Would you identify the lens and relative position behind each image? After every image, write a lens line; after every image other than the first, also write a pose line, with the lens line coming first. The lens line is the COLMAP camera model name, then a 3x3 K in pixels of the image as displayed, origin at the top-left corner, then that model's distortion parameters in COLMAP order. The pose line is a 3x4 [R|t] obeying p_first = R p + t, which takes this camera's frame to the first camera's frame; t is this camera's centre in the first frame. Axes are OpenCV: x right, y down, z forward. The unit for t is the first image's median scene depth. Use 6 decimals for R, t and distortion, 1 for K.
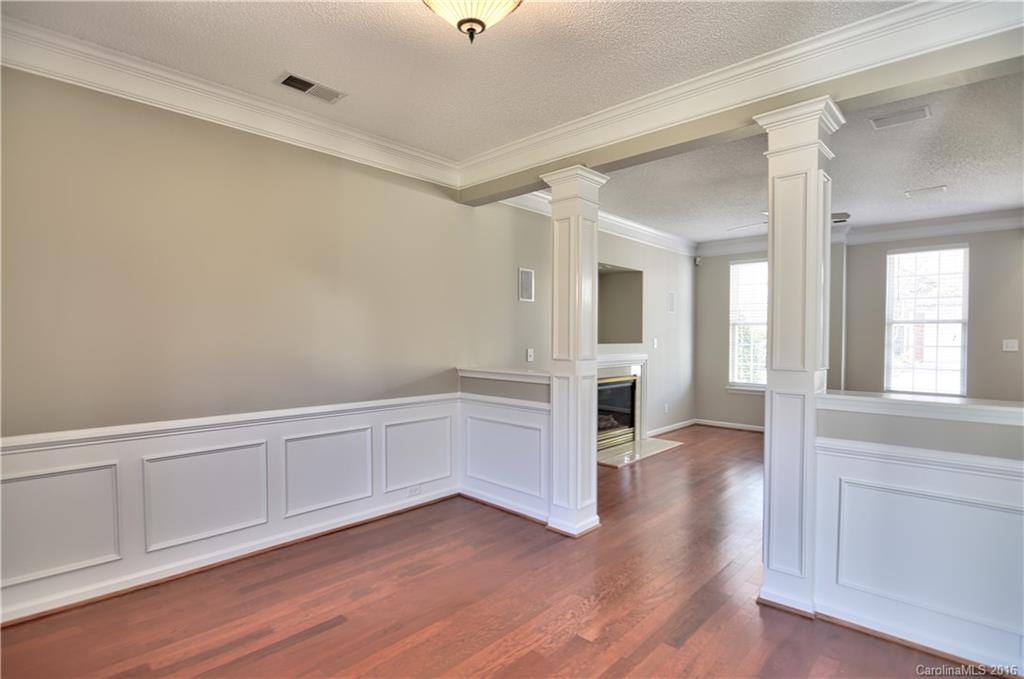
lens RADIAL K [[498.3, 0, 512.1], [0, 498.3, 345.3], [0, 0, 1]] dist [-0.001228, -0.000525]
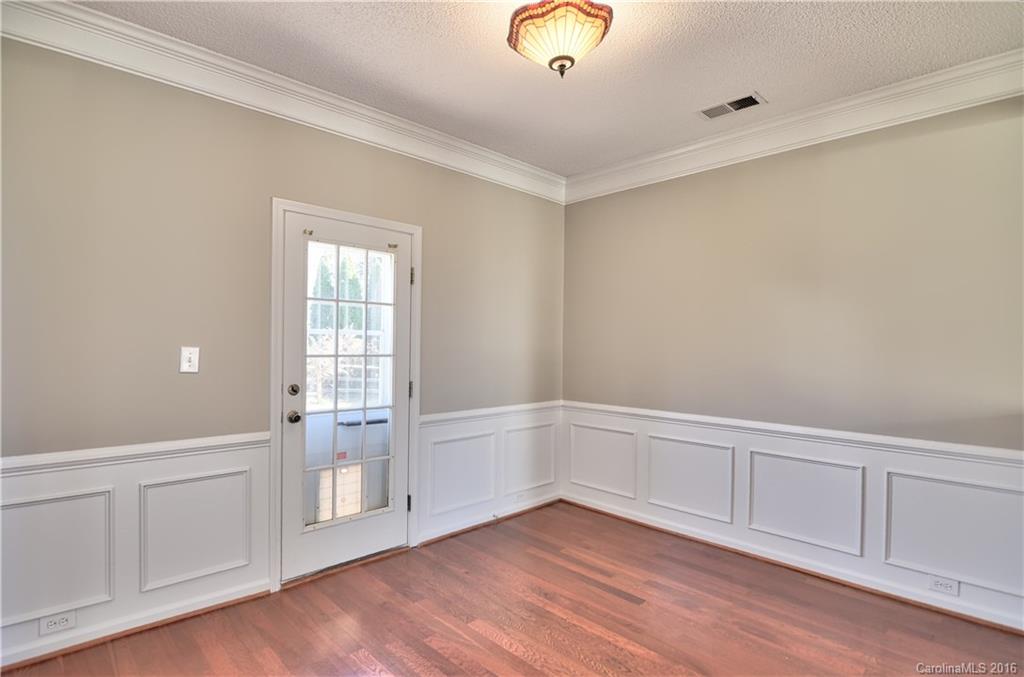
lens RADIAL K [[518.7, 0, 513.9], [0, 518.7, 345.2], [0, 0, 1]] dist [-0.054104, 0.016493]
pose [[-0.048422, -0.001652, -0.998826, 0.677351], [-0.028001, 0.999608, -0.000296, -0.014394], [0.998434, 0.027953, -0.048449, 0.629036]]
